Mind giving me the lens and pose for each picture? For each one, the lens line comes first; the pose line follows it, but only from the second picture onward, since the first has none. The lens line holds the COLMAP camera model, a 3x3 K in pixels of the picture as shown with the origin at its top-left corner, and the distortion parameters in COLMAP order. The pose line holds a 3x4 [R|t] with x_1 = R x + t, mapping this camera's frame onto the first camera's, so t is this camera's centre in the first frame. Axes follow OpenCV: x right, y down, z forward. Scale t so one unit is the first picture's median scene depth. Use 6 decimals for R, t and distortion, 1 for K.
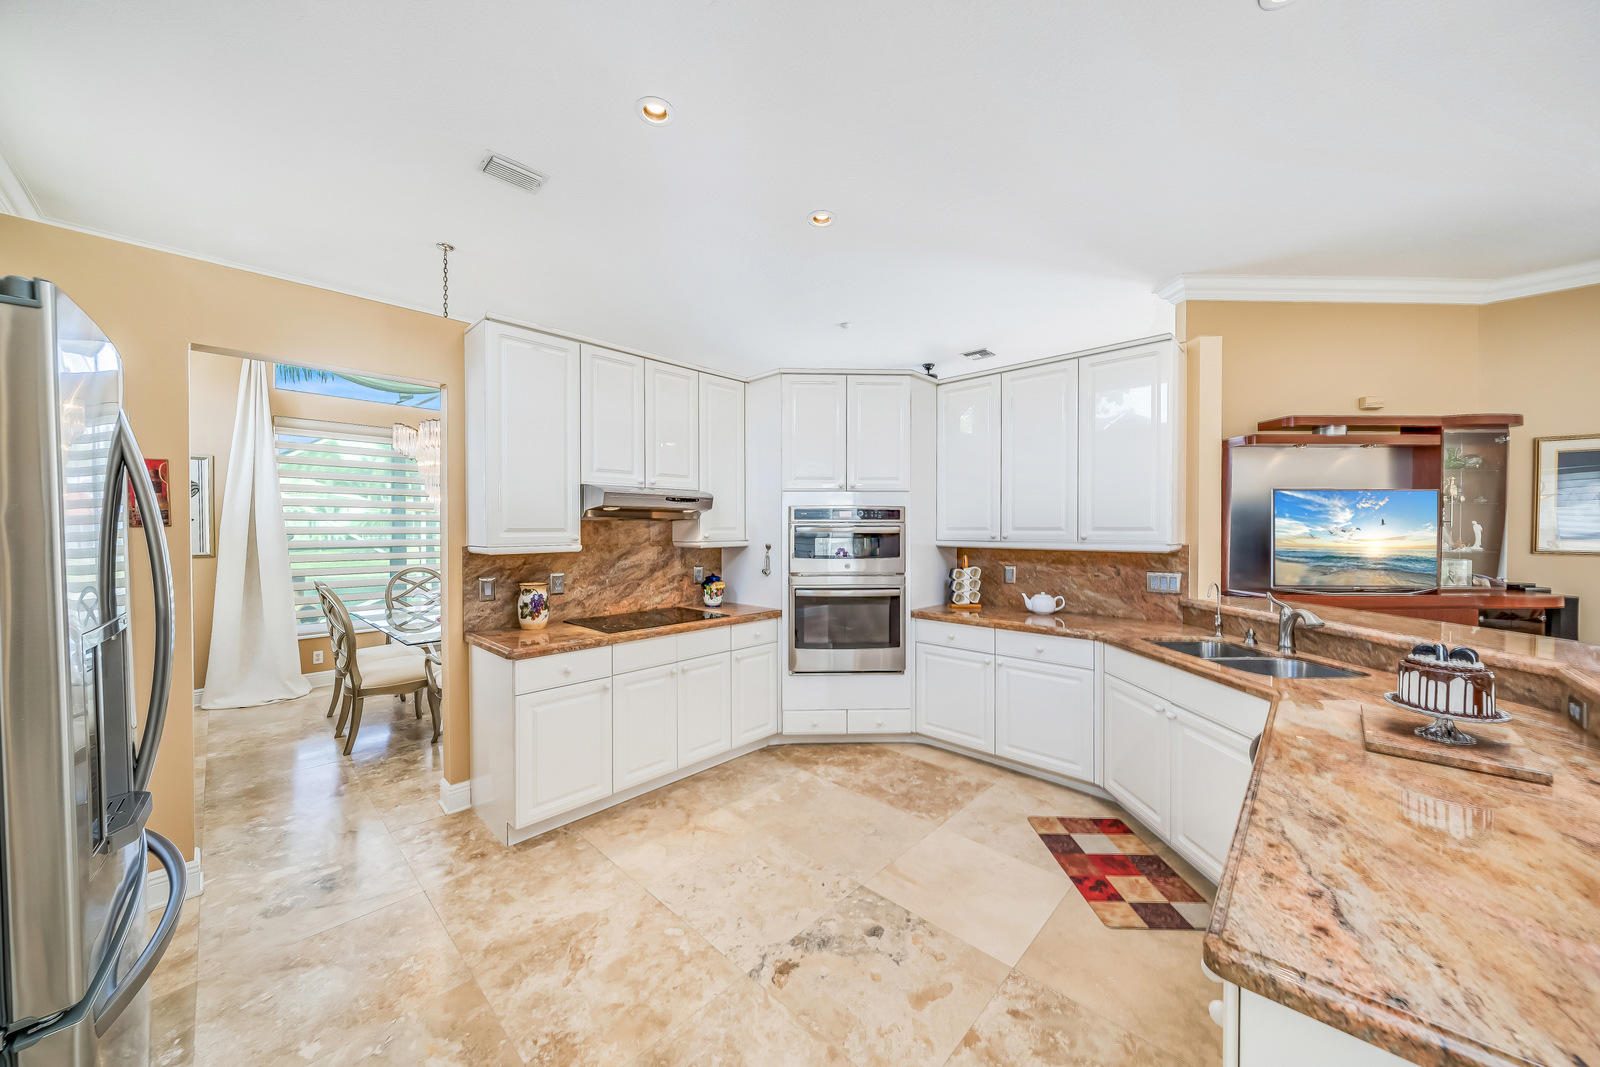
lens RADIAL K [[560.8, 0, 799.0], [0, 560.8, 531.9], [0, 0, 1]] dist [0.000014, 0.000029]
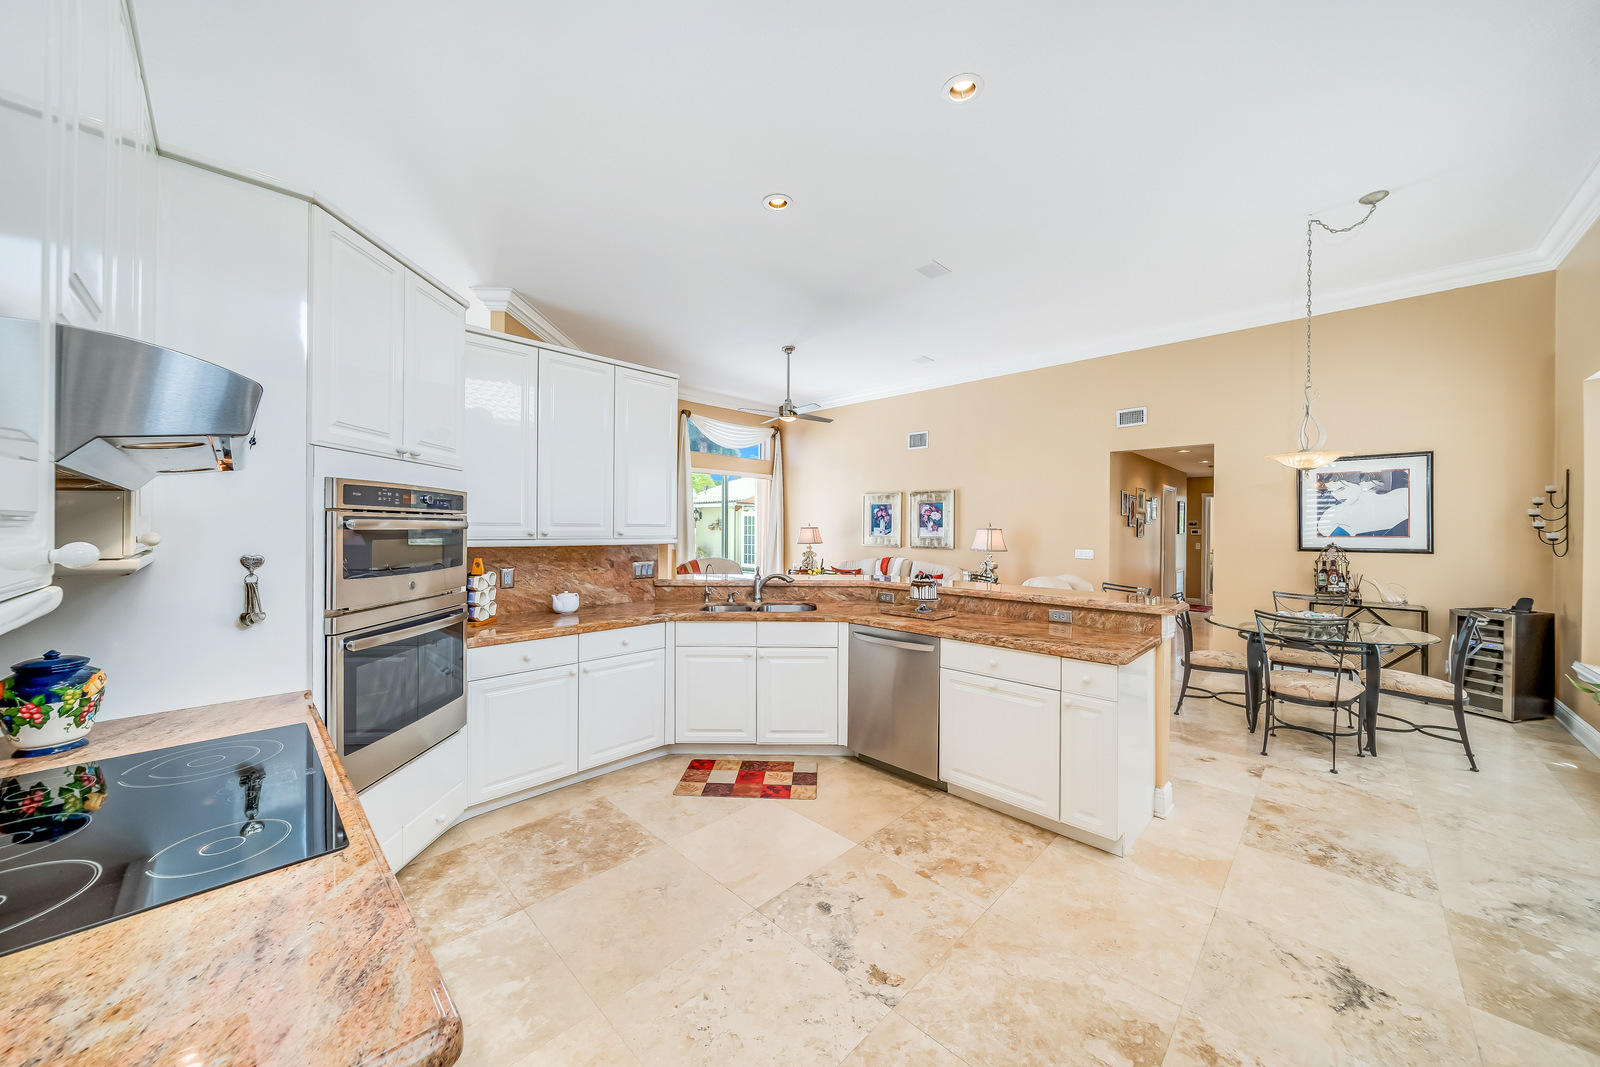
lens RADIAL K [[562.1, 0, 801.3], [0, 562.1, 526.3], [0, 0, 1]] dist [-0.000083, -0.000046]
pose [[0.011118, 0.001579, 0.999937, -0.527721], [-0.001000, 0.999998, -0.001568, -0.001406], [-0.999938, -0.000982, 0.011120, 0.590004]]
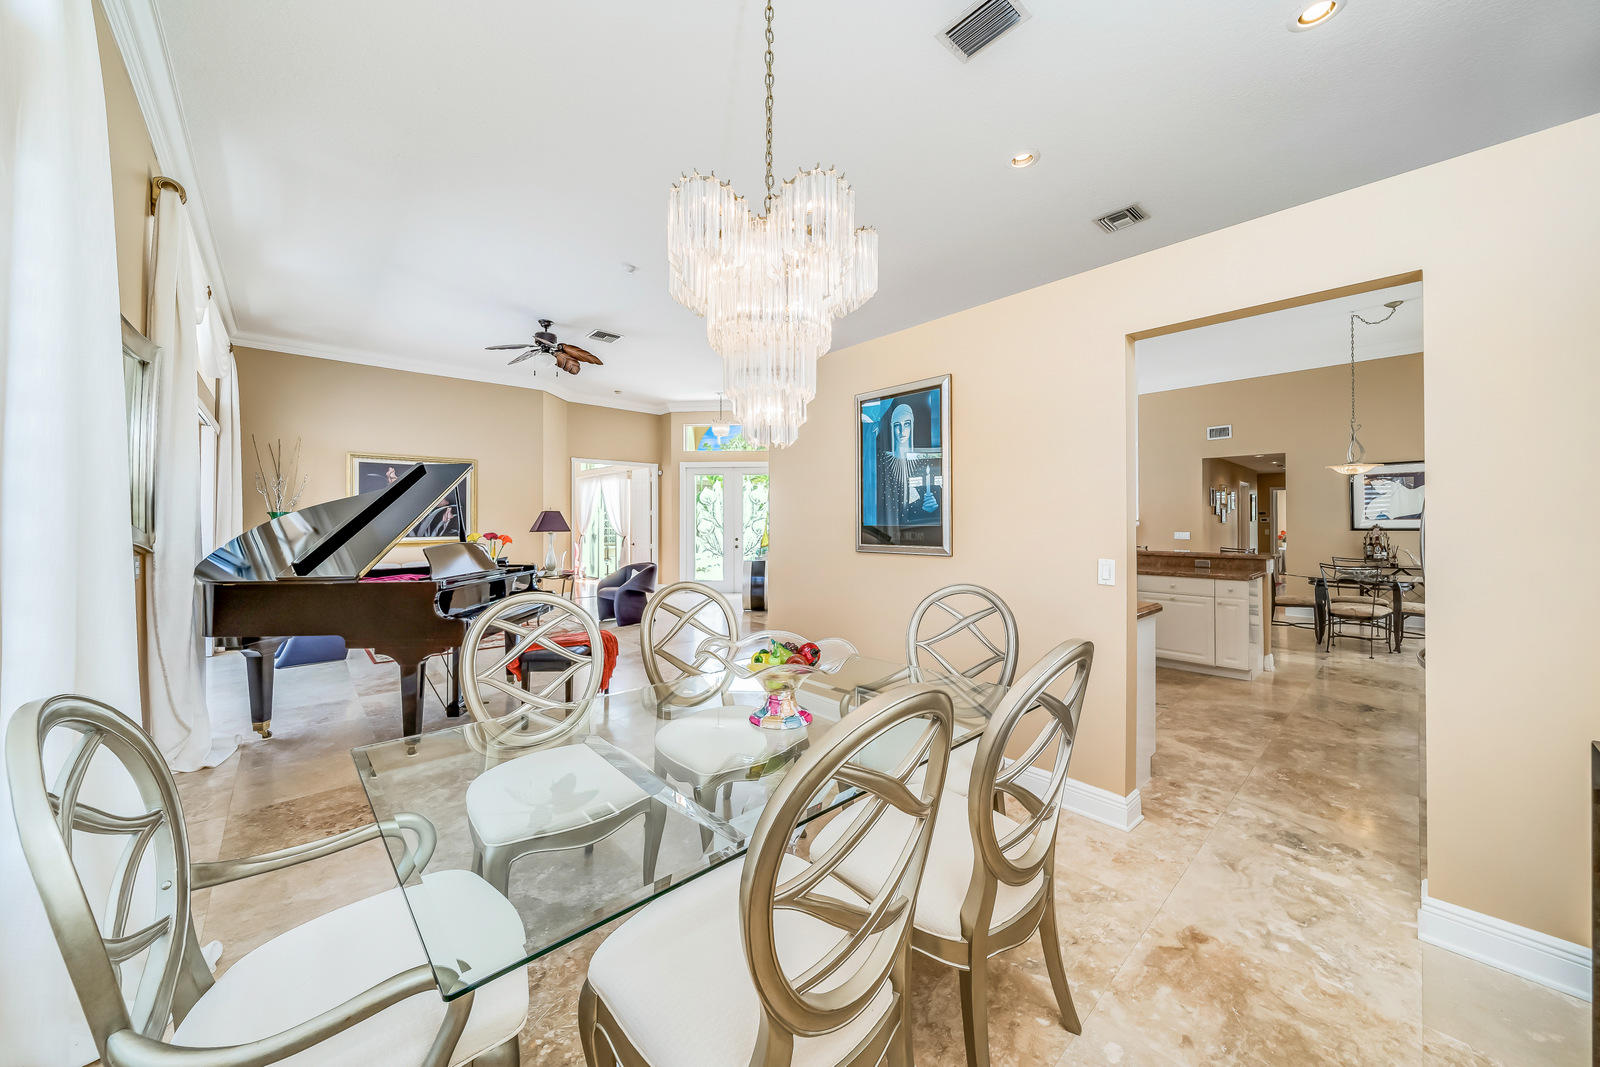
lens RADIAL K [[567.2, 0, 801.9], [0, 567.2, 515.0], [0, 0, 1]] dist [0.000432, -0.000012]
pose [[0.068159, 0.012230, 0.997600, -1.299818], [0.005579, 0.999905, -0.012639, 0.020205], [-0.997659, 0.006427, 0.068084, 1.207878]]
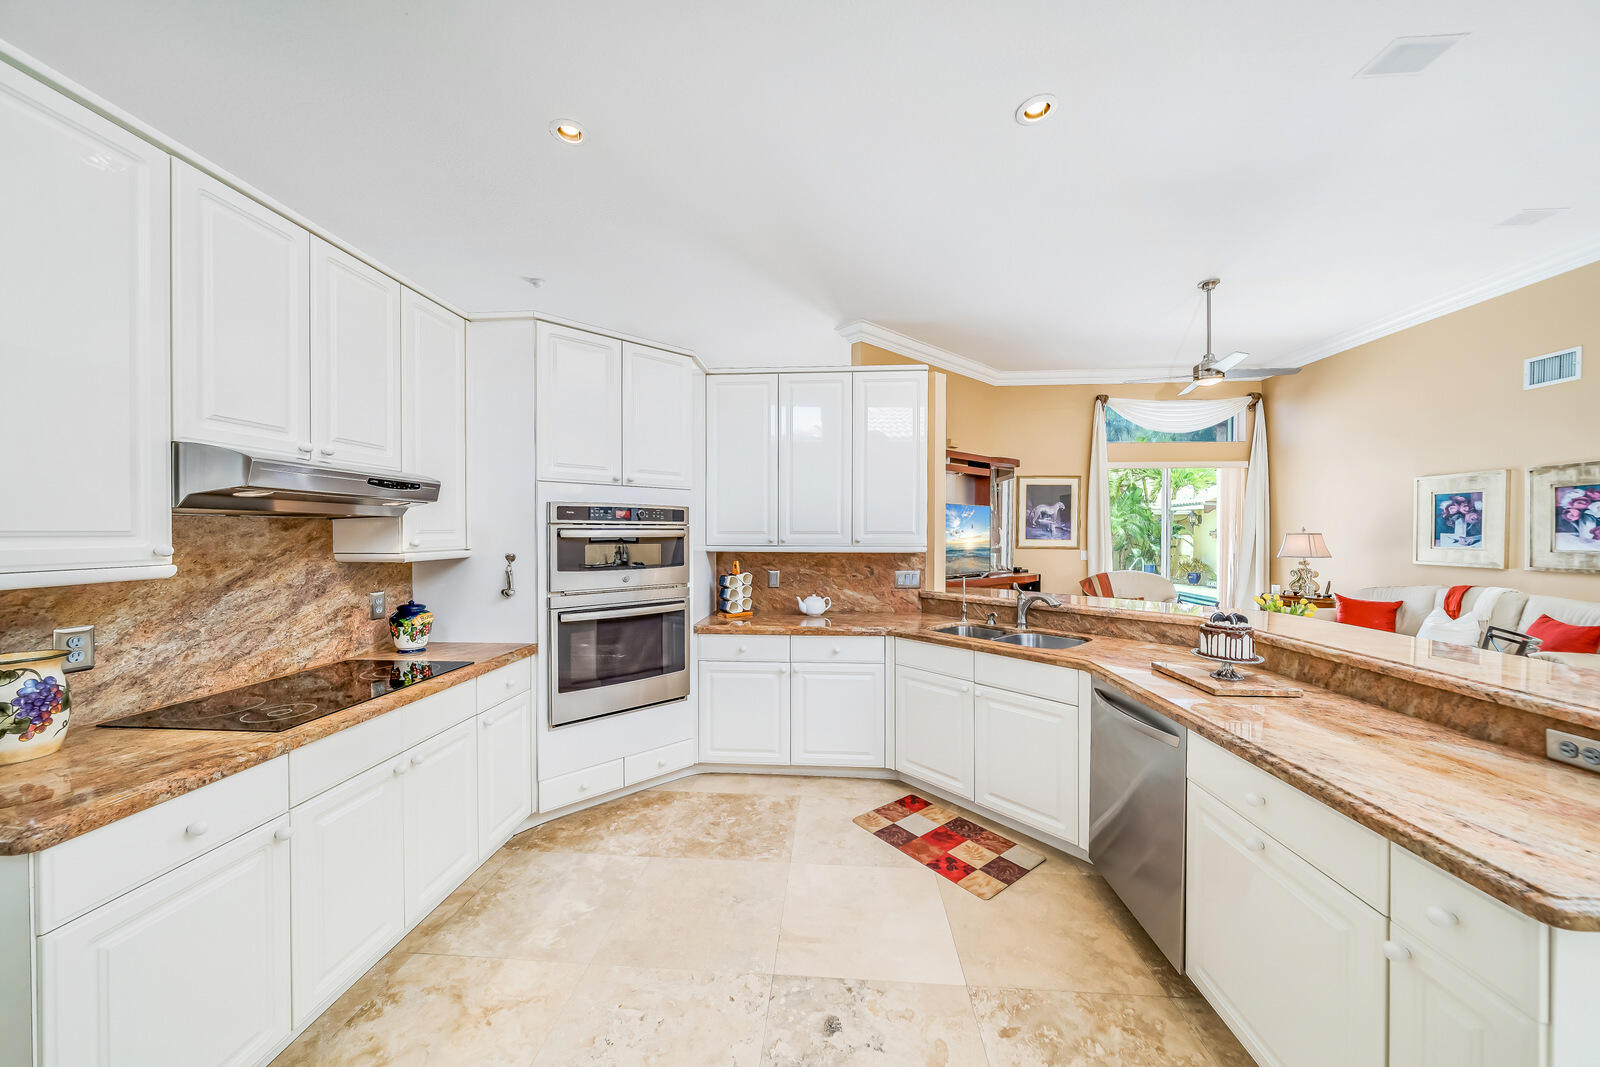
lens RADIAL K [[558.1, 0, 800.1], [0, 558.1, 536.4], [0, 0, 1]] dist [-0.000252, -0.000014]
pose [[0.770145, -0.004189, 0.637855, -0.237351], [0.002846, 0.999991, 0.003131, -0.001342], [-0.637862, -0.000596, 0.770150, 0.230848]]
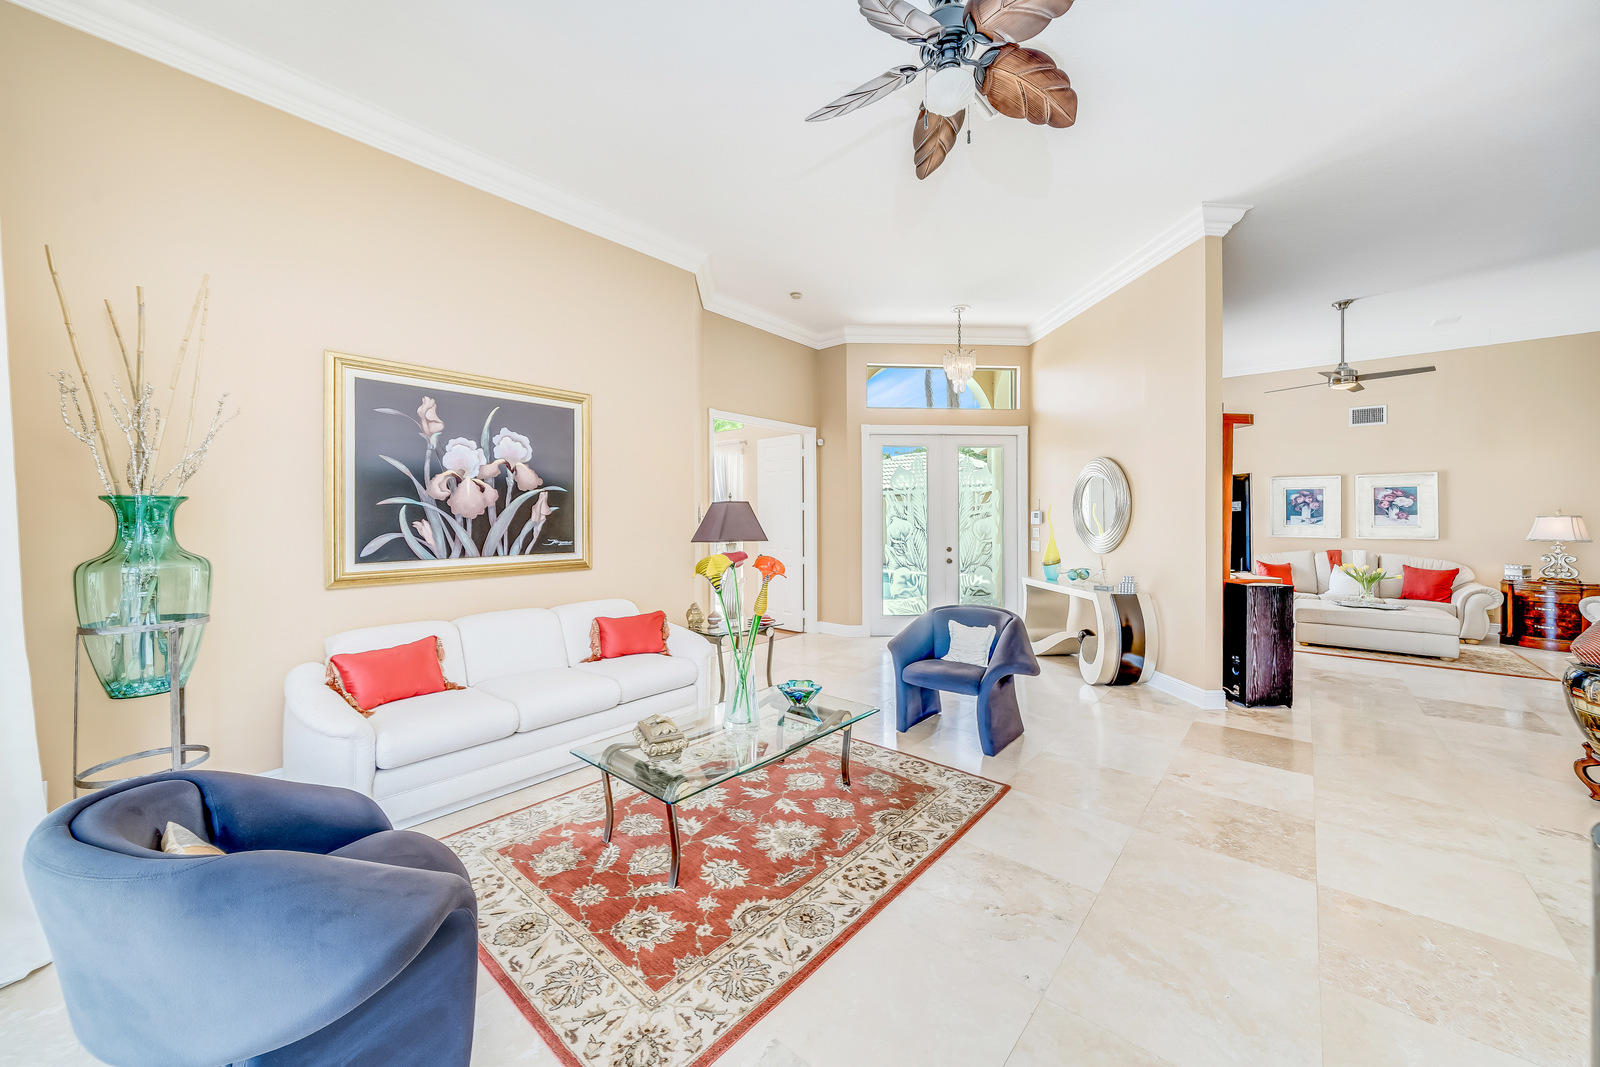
lens RADIAL K [[583.2, 0, 798.9], [0, 583.2, 524.4], [0, 0, 1]] dist [0.000427, 0.000030]
pose [[-0.036678, -0.011159, 0.999265, -0.230760], [0.002707, 0.999933, 0.011266, 0.003189], [-0.999323, 0.003118, -0.036645, 2.344401]]
